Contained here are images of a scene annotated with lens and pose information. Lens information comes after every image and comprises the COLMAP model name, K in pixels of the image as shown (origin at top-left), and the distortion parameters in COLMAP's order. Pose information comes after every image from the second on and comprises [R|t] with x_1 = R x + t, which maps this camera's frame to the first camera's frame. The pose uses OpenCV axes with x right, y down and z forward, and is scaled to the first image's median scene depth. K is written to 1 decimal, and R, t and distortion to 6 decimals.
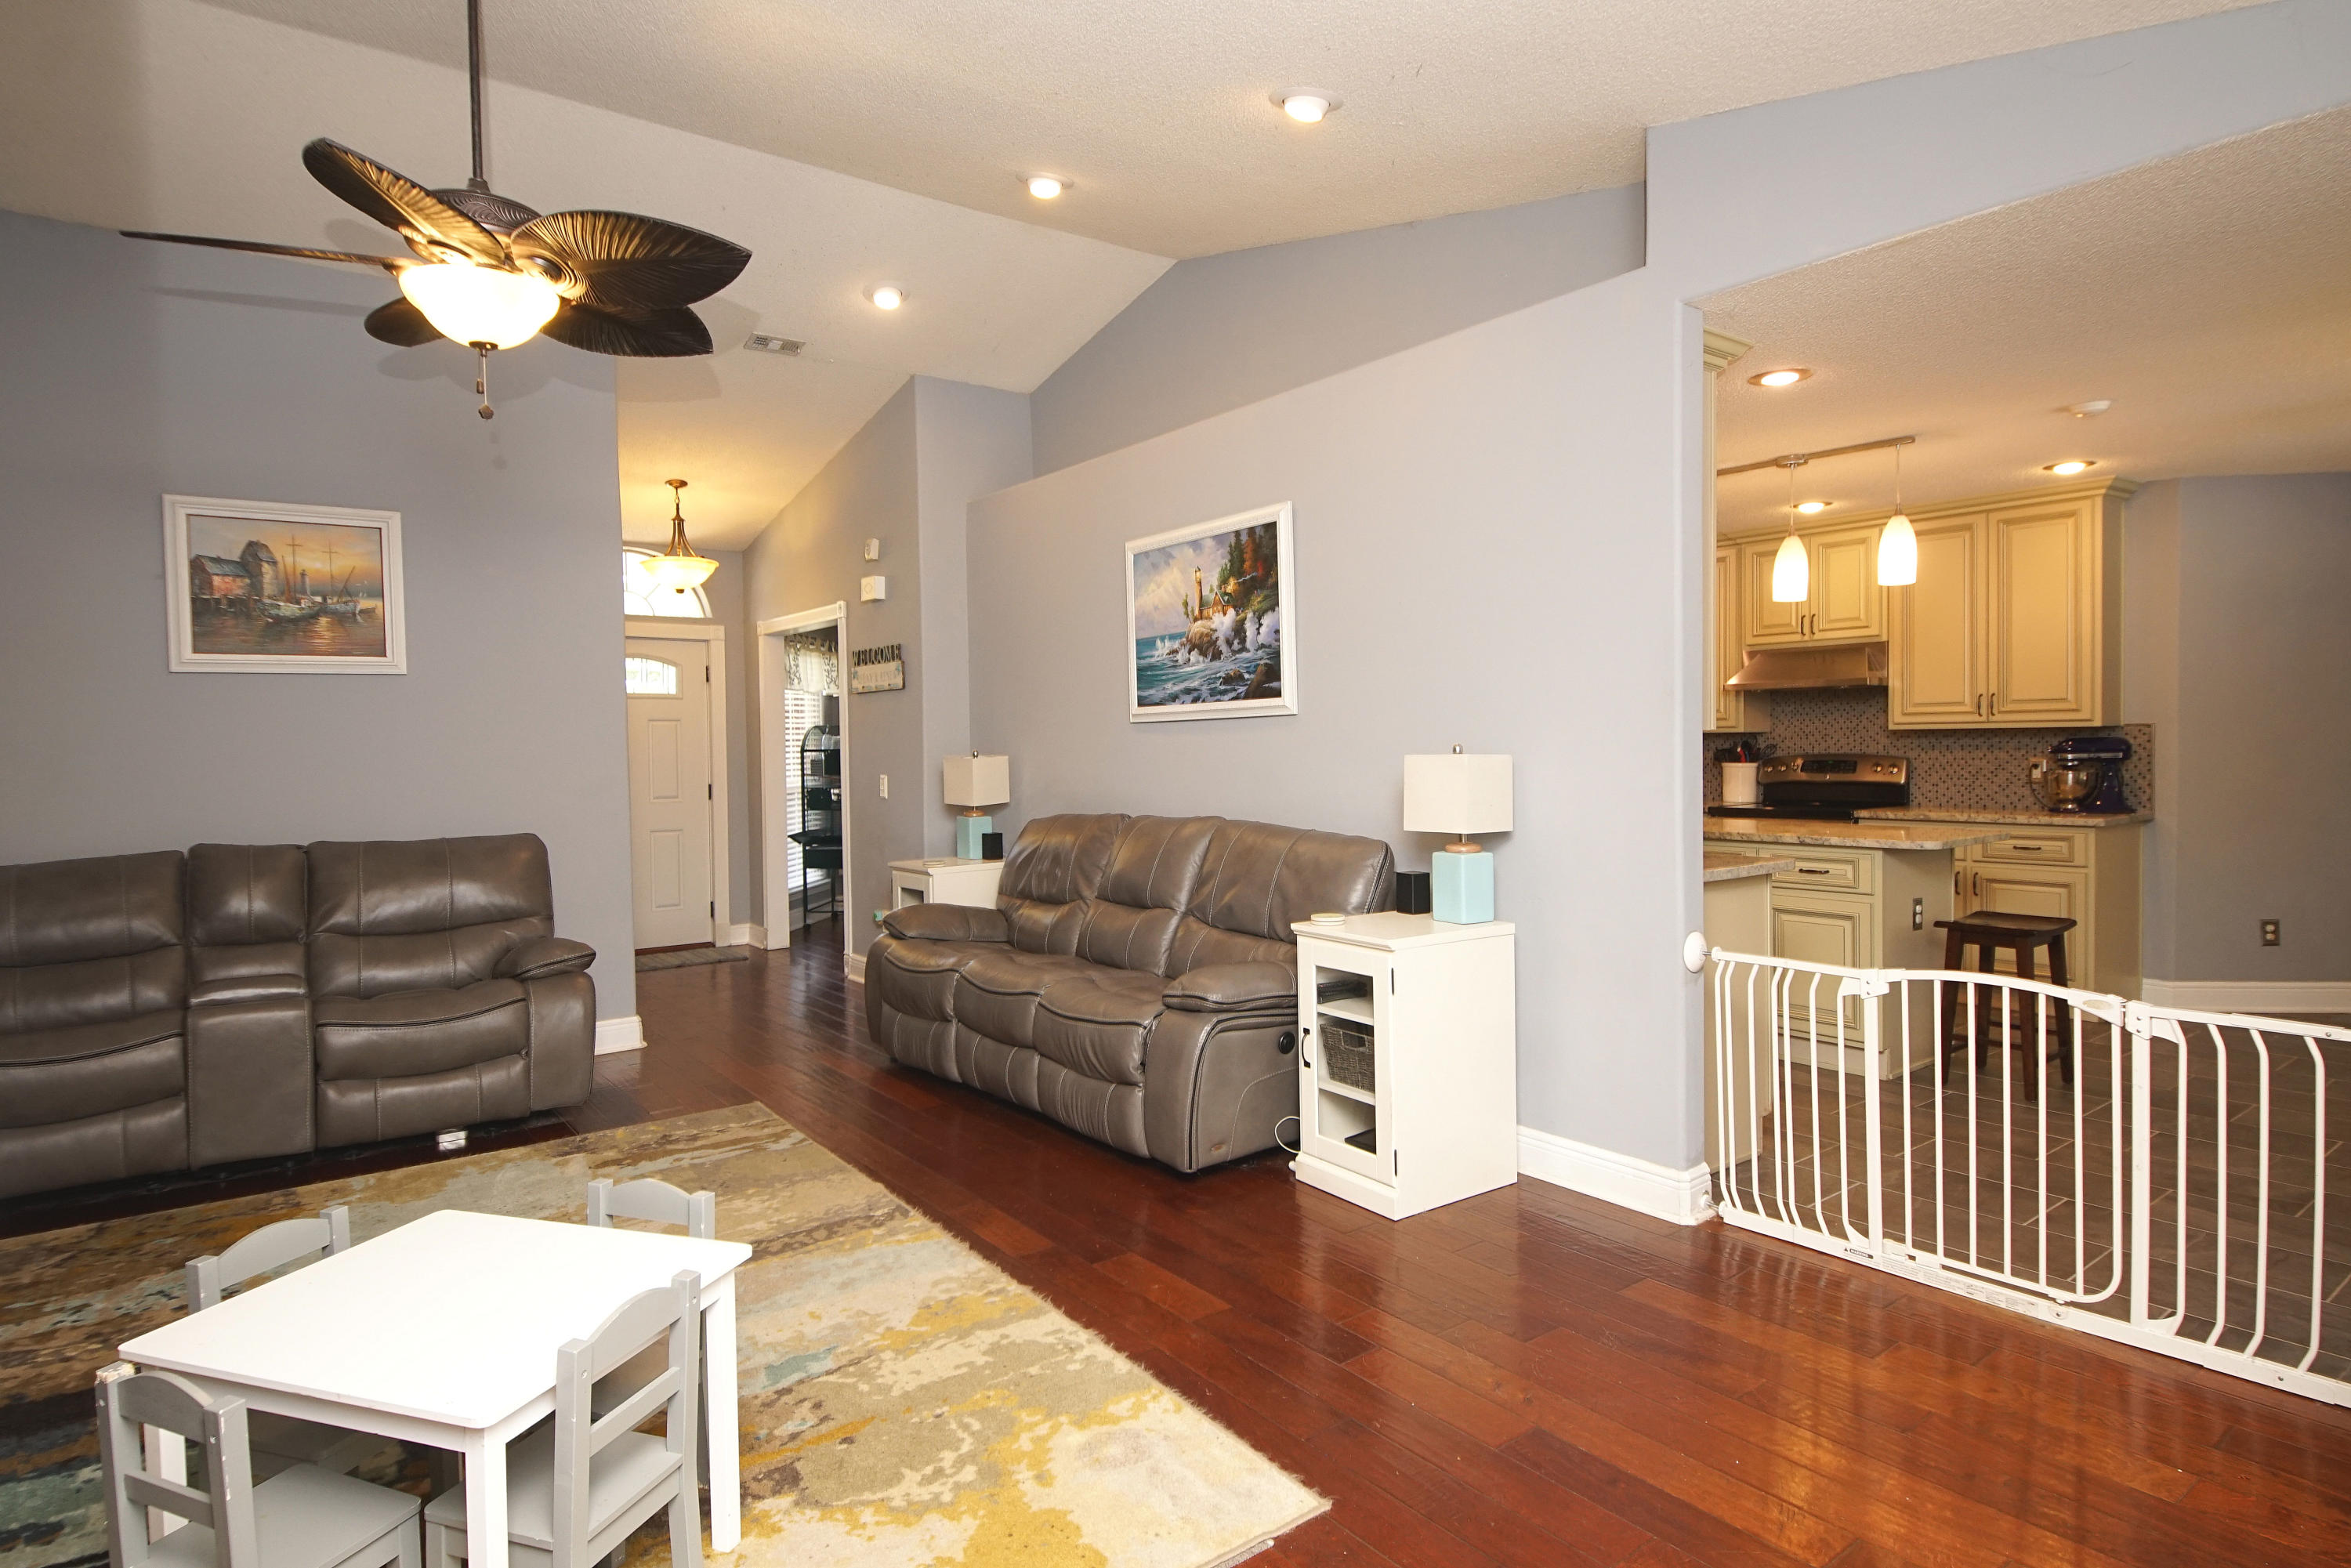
lens RADIAL K [[1252.3, 0, 1168.6], [0, 1252.3, 775.2], [0, 0, 1]] dist [-0.001010, -0.001624]
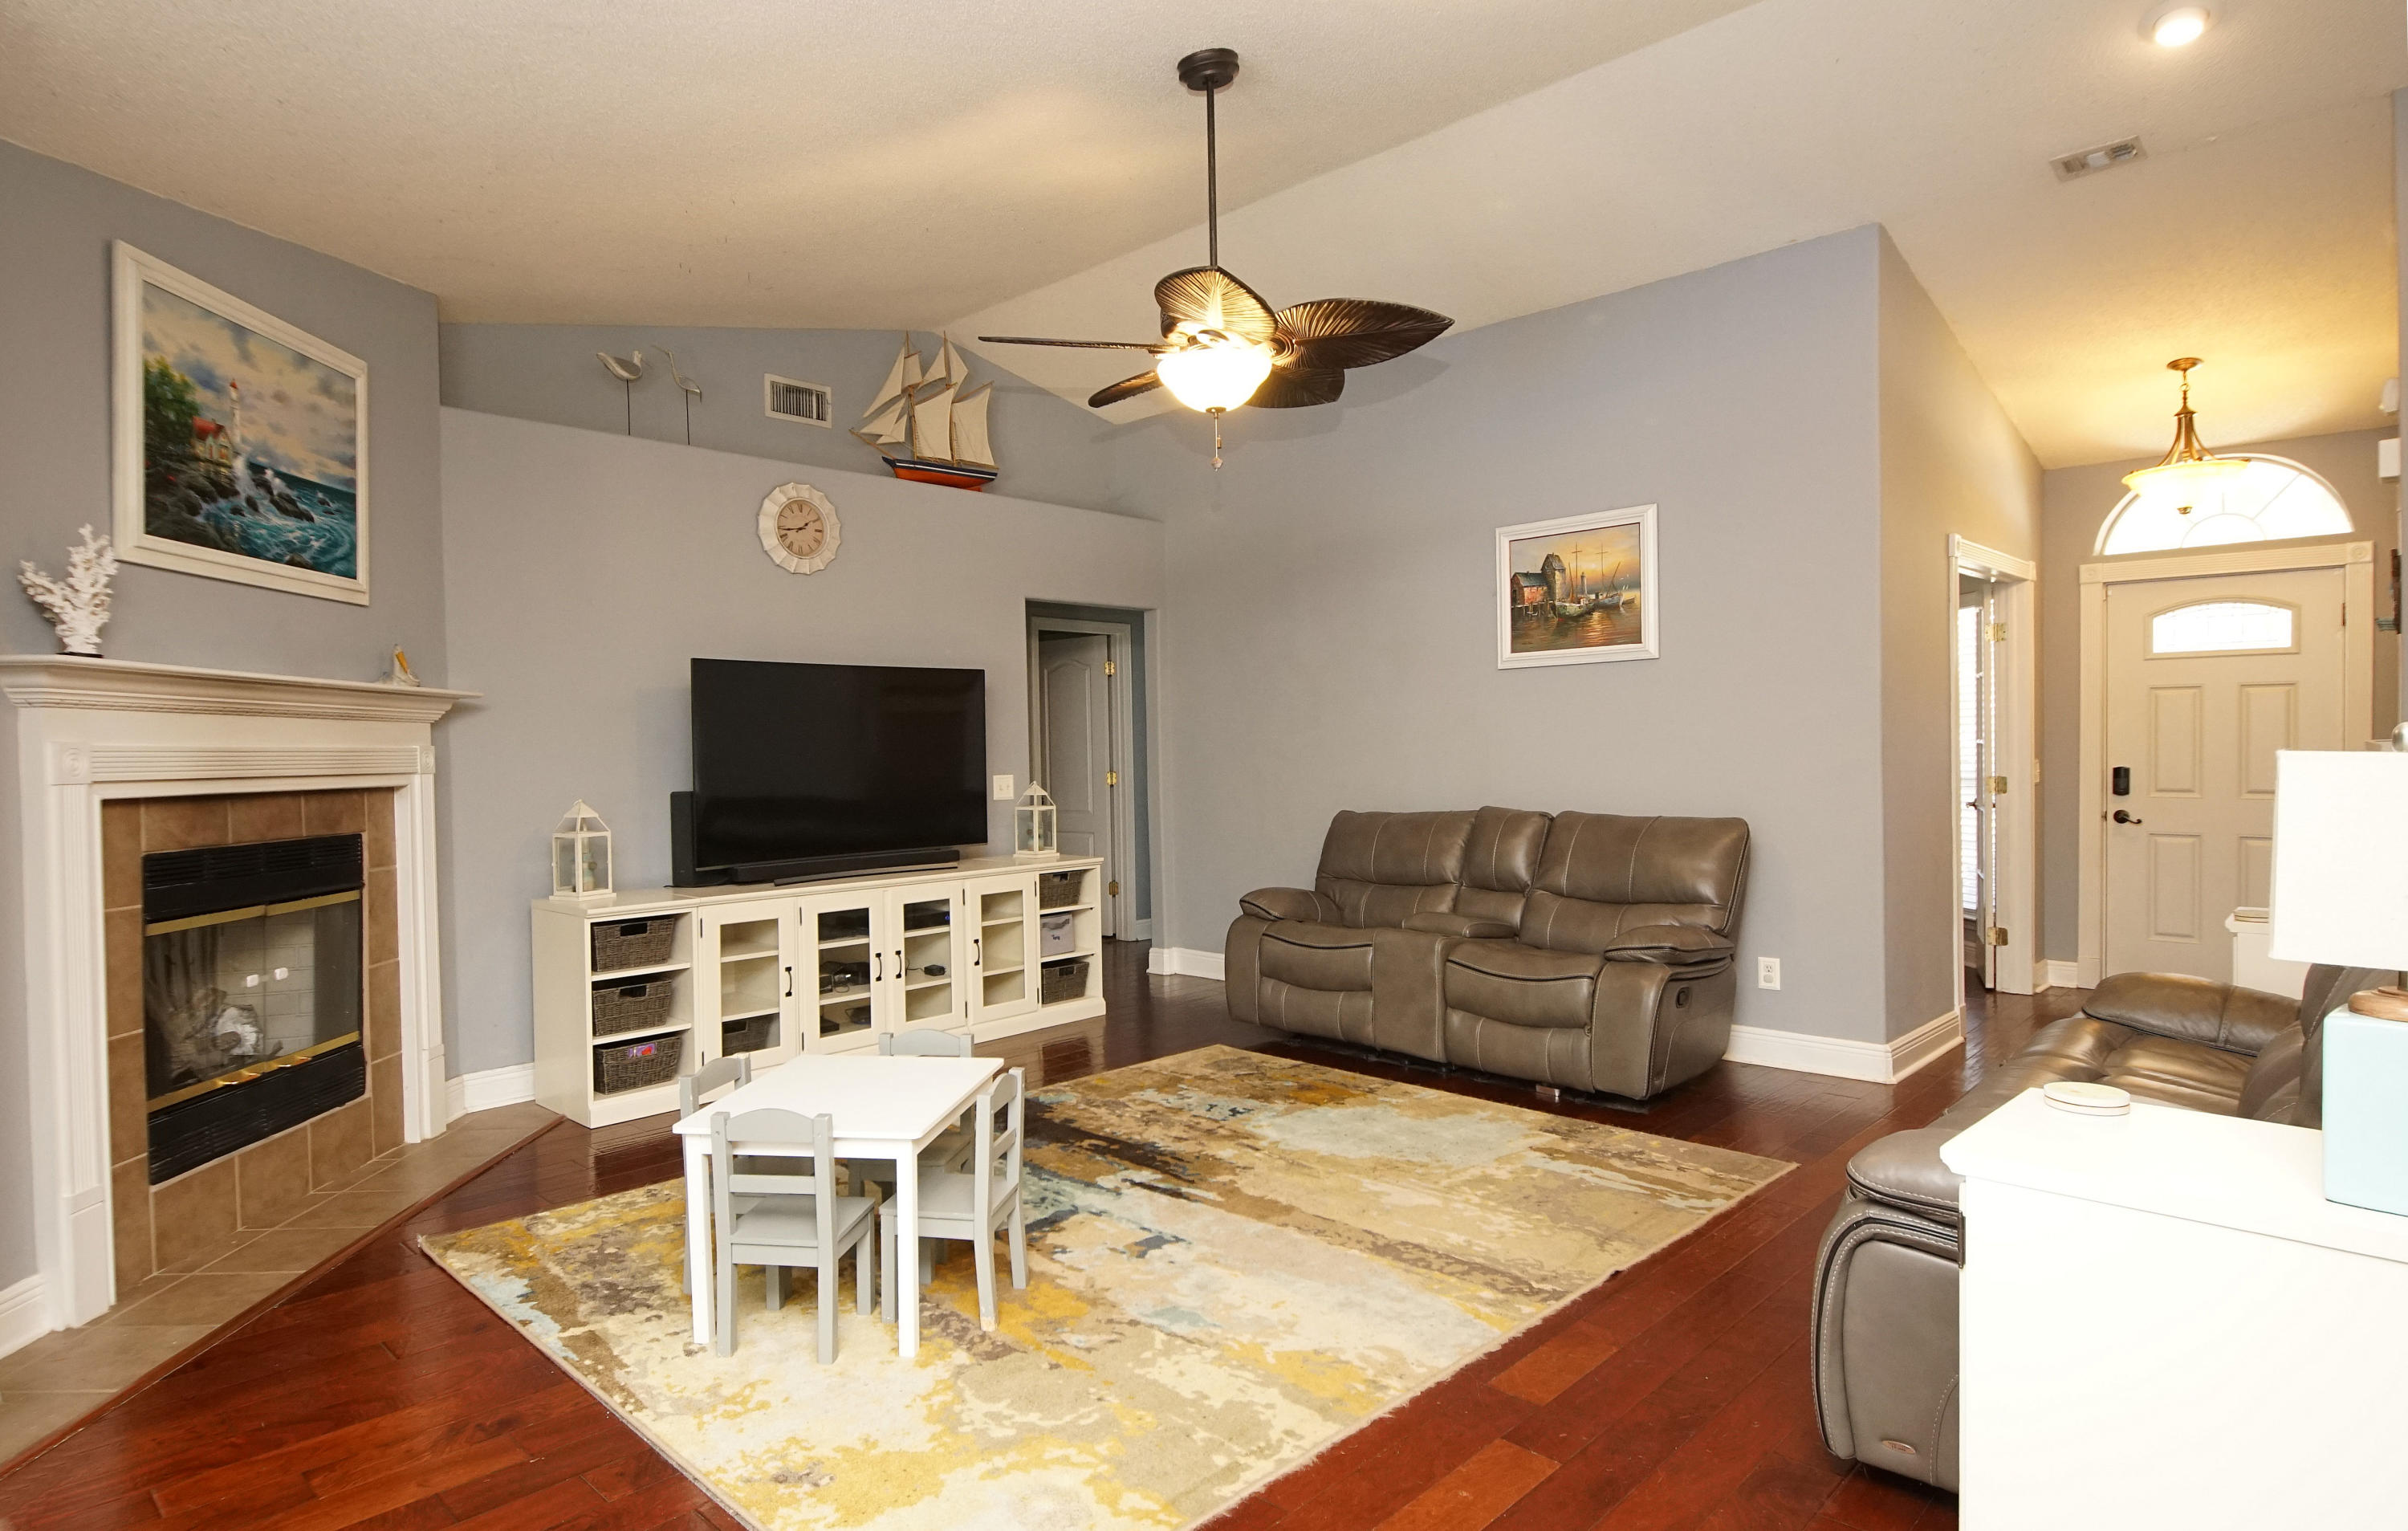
lens RADIAL K [[1317.3, 0, 1181.8], [0, 1317.3, 764.7], [0, 0, 1]] dist [0.005090, -0.000077]
pose [[0.143250, 0.026799, -0.989324, 0.455305], [-0.014323, 0.999585, 0.025004, -0.014430], [0.989583, 0.010588, 0.143574, 0.477832]]
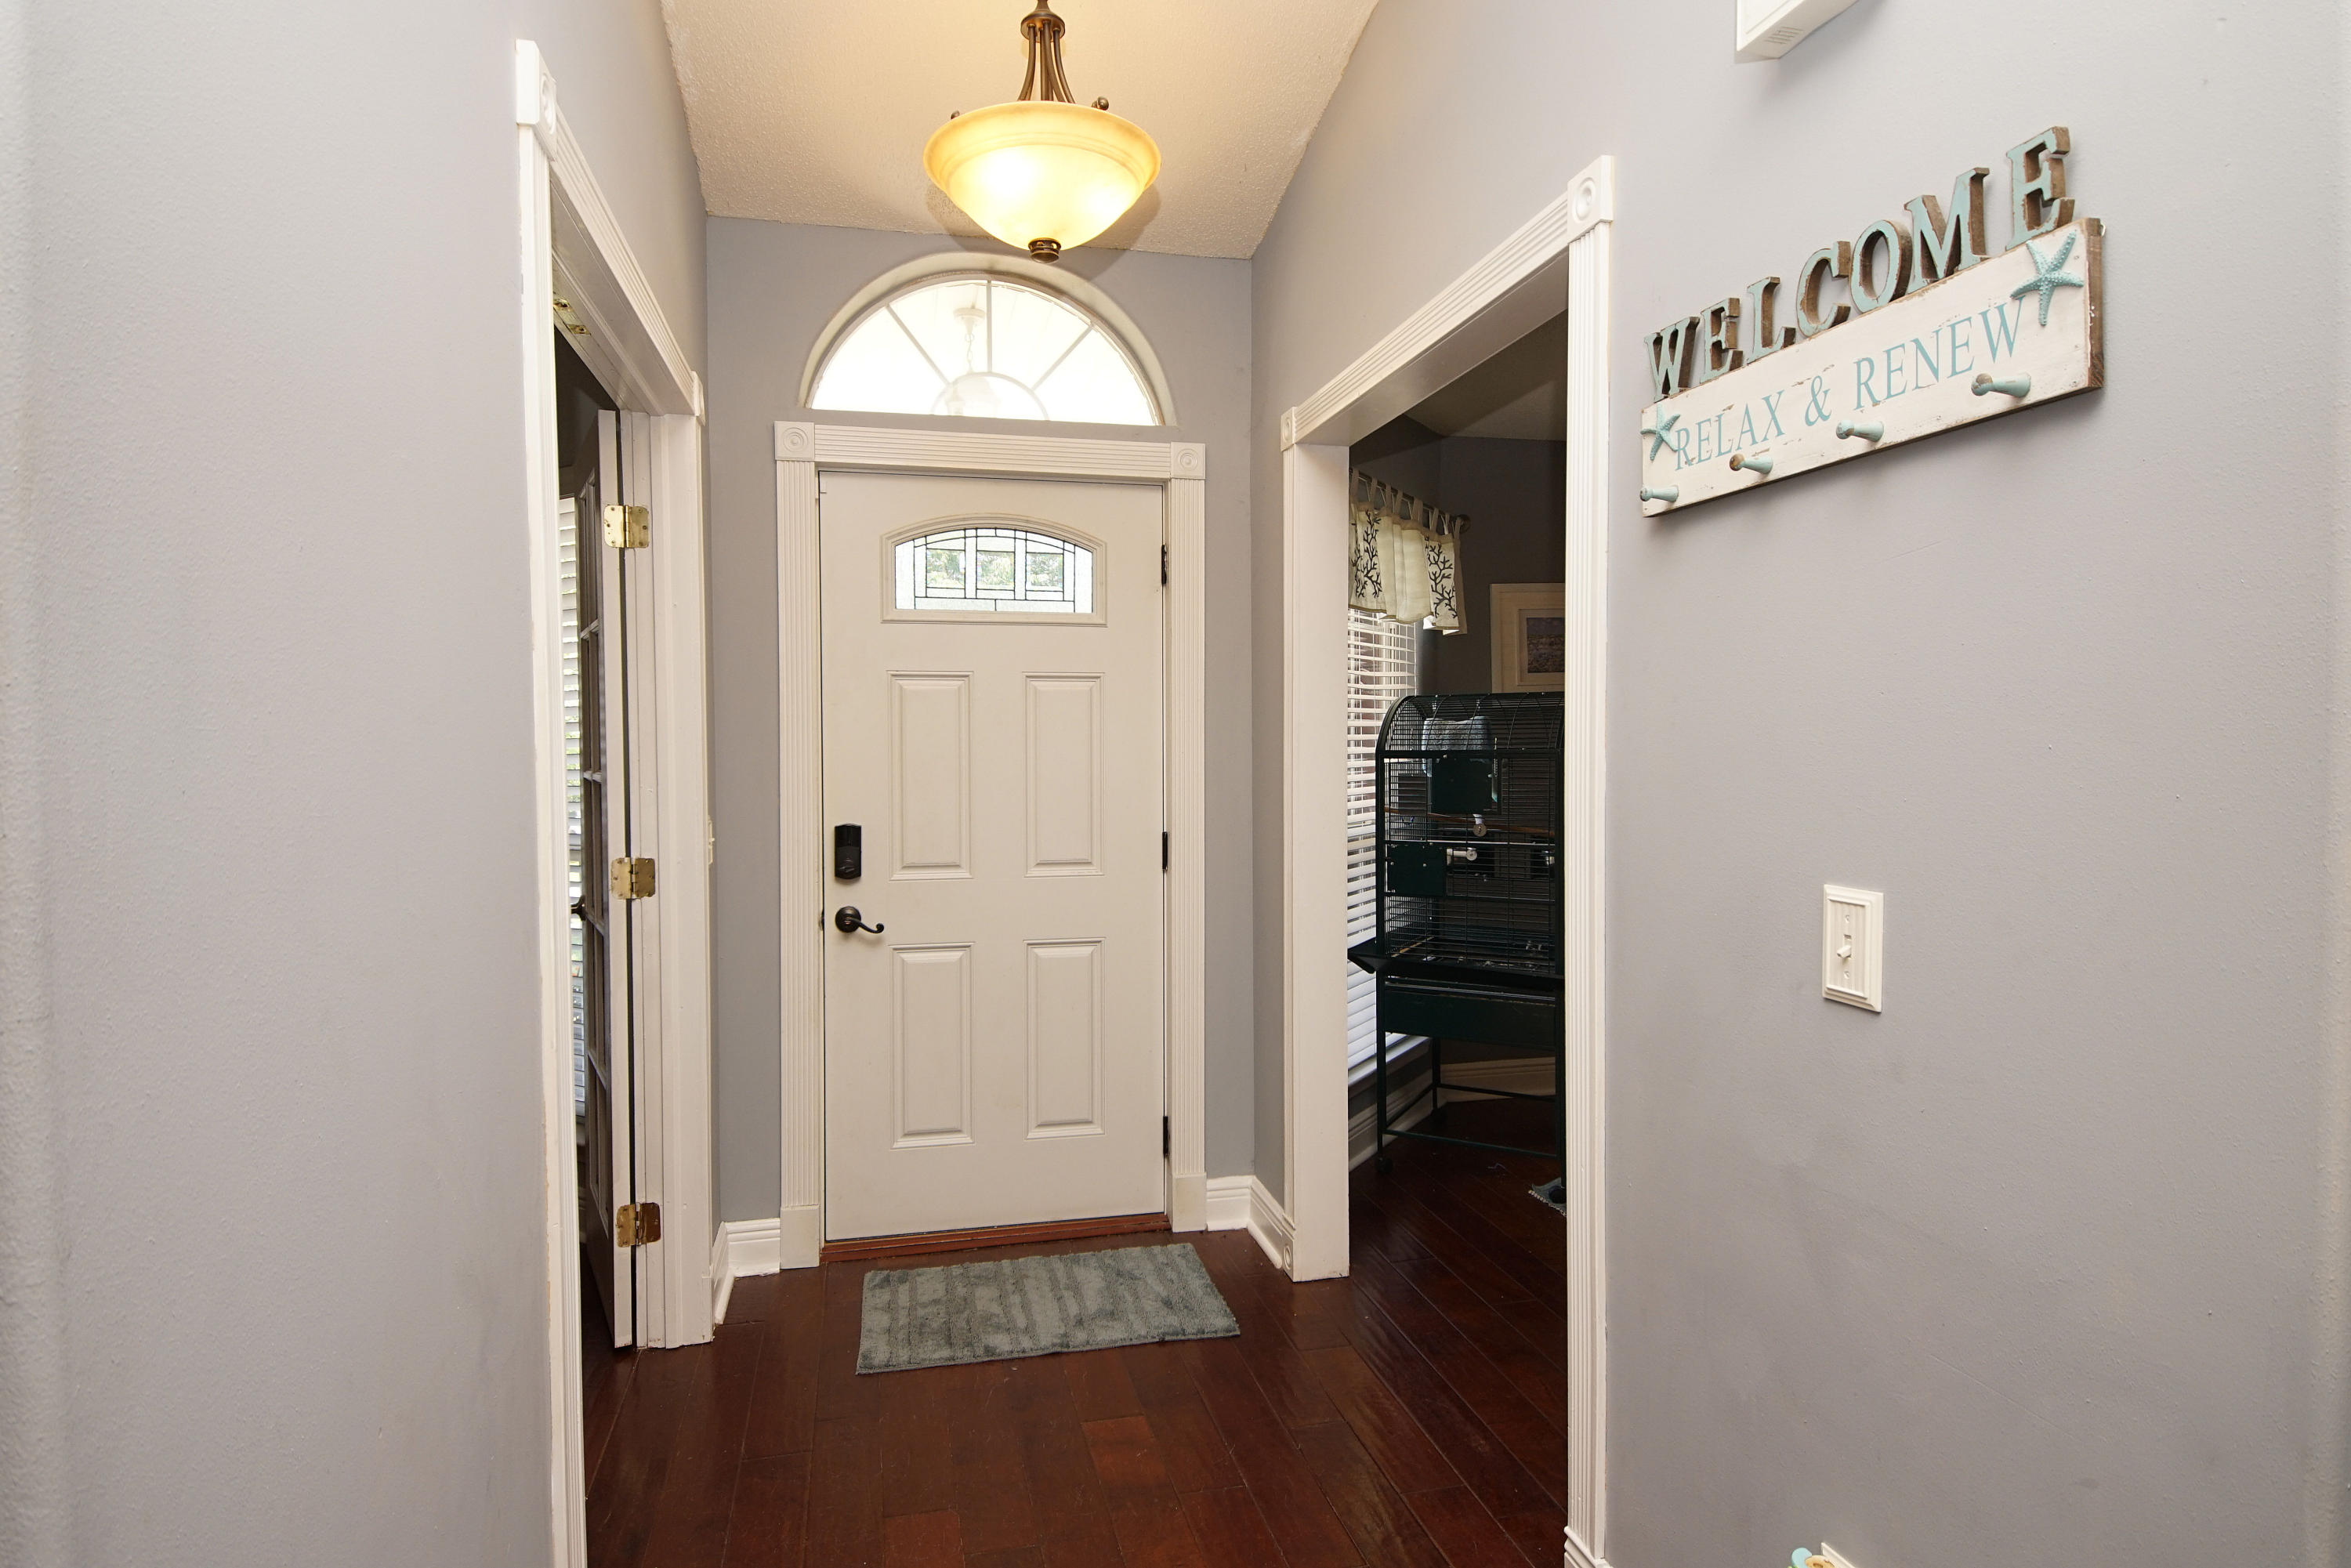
lens RADIAL K [[1252.3, 0, 1171.0], [0, 1252.3, 773.5], [0, 0, 1]] dist [-0.001010, -0.001624]
pose [[0.910374, 0.019162, -0.413341, -0.347315], [-0.018127, 0.999815, 0.006426, -0.027286], [0.413388, 0.001643, 0.910553, 1.115571]]
